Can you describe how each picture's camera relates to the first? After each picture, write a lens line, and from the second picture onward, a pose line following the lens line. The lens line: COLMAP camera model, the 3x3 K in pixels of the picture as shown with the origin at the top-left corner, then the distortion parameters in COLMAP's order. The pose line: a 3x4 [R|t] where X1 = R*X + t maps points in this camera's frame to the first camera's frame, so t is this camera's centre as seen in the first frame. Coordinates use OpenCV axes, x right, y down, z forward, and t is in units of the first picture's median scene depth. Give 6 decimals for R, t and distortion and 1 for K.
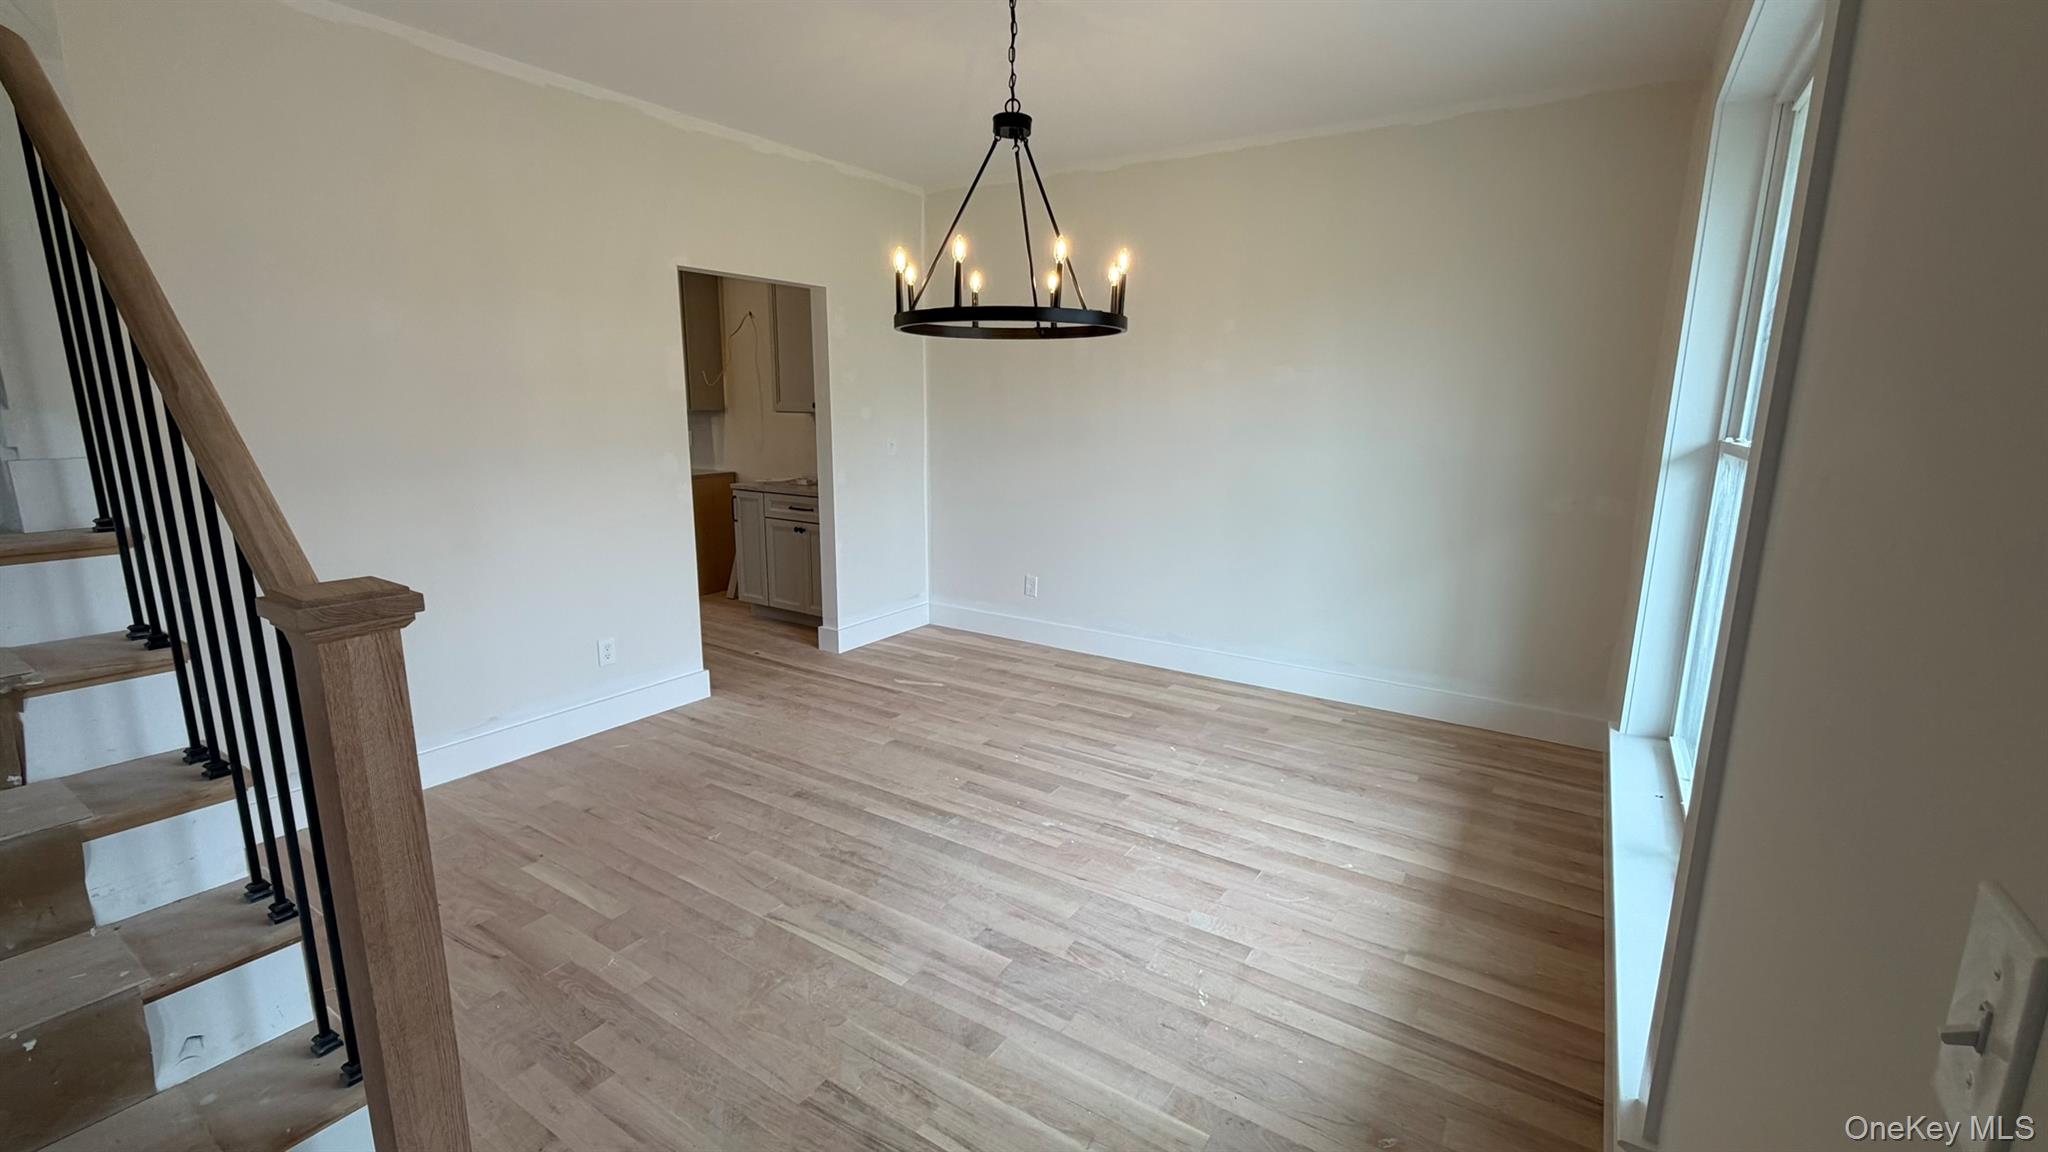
lens RADIAL K [[827.9, 0, 1032.5], [0, 827.9, 577.4], [0, 0, 1]] dist [0.000124, -0.000050]
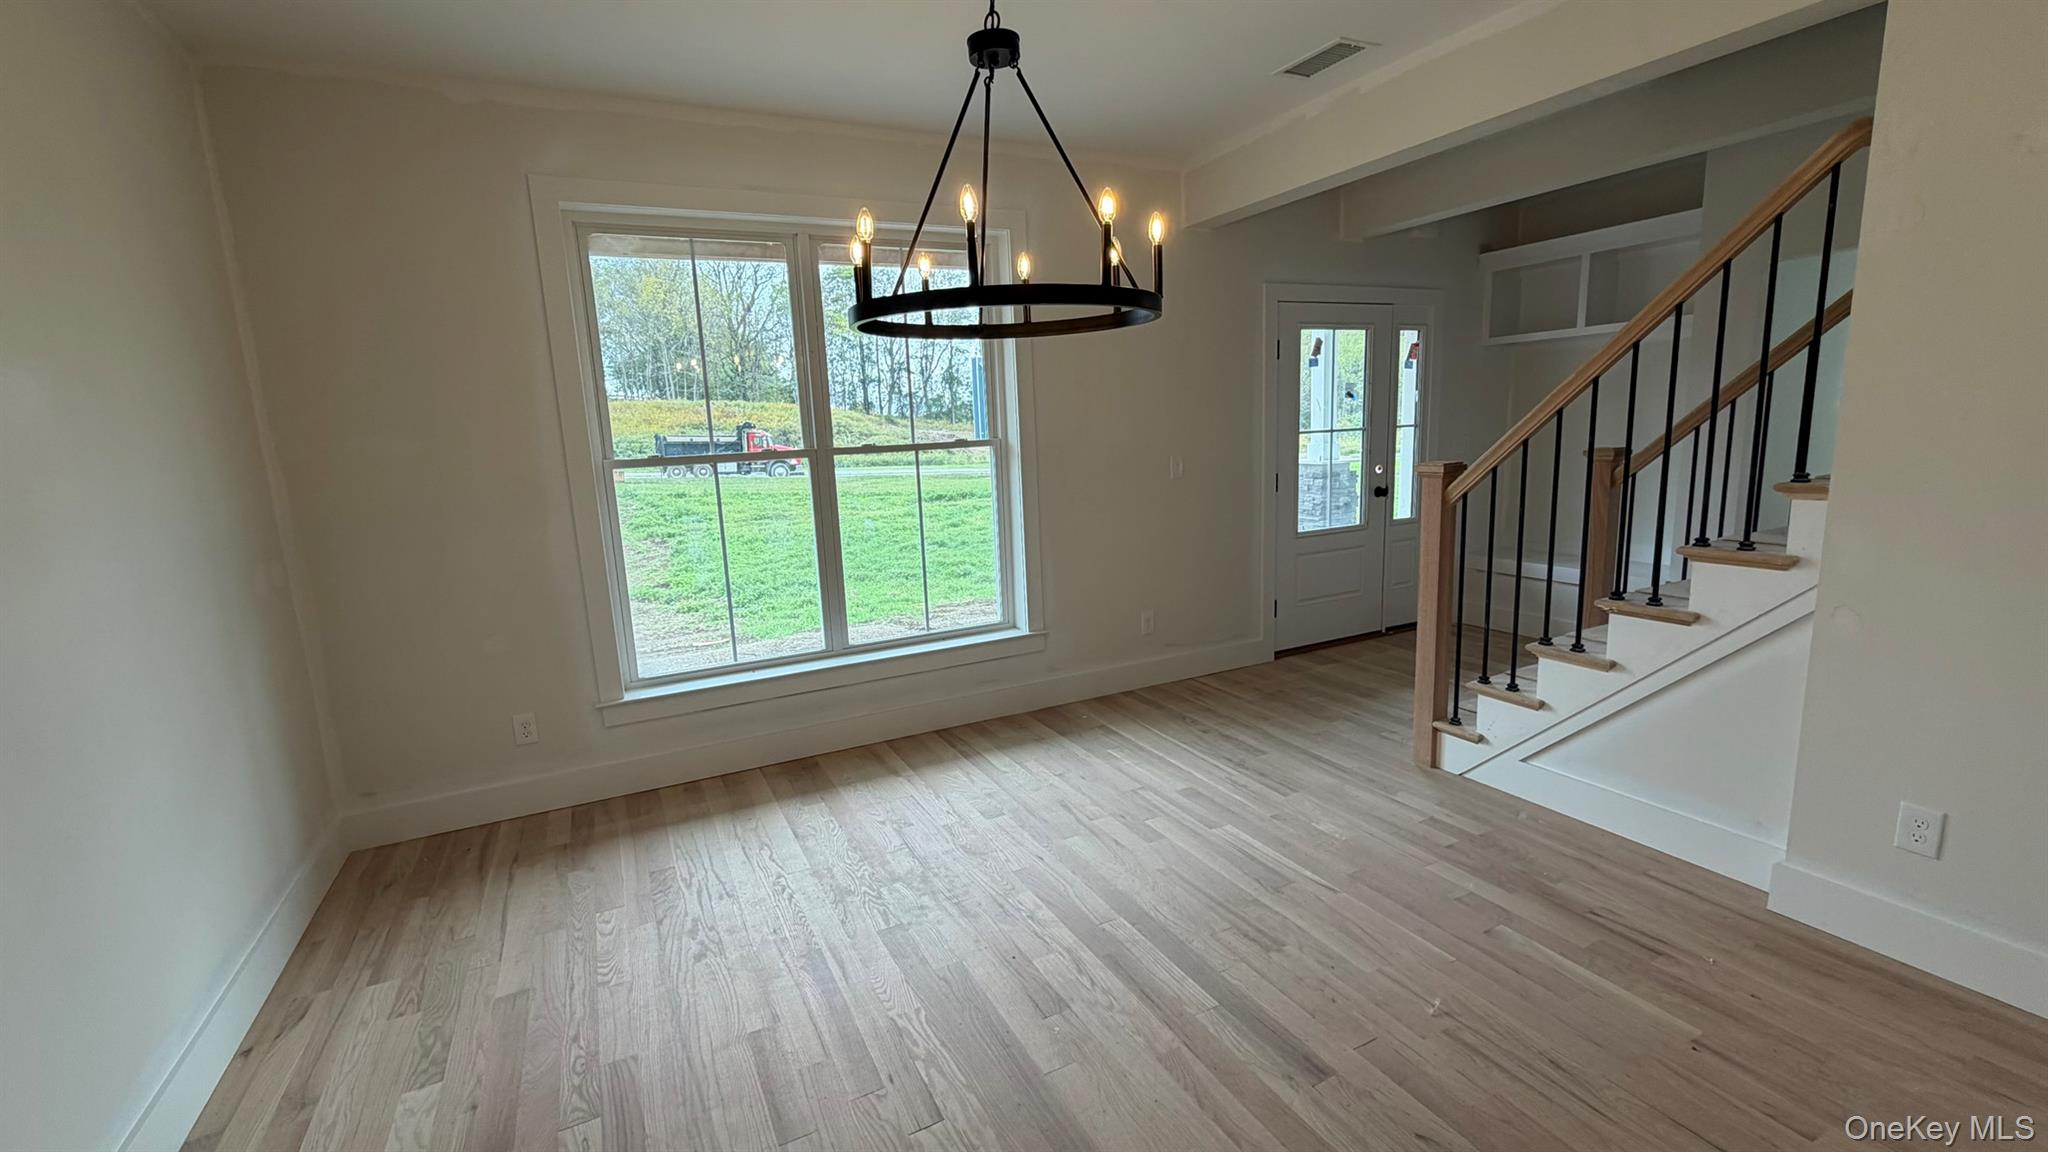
lens RADIAL K [[827.9, 0, 1032.5], [0, 827.9, 577.4], [0, 0, 1]] dist [0.000124, -0.000050]
pose [[-0.852189, -0.074606, 0.517888, -0.473120], [0.141151, 0.920308, 0.364842, -0.373688], [-0.503836, 0.384015, -0.773746, 1.733077]]
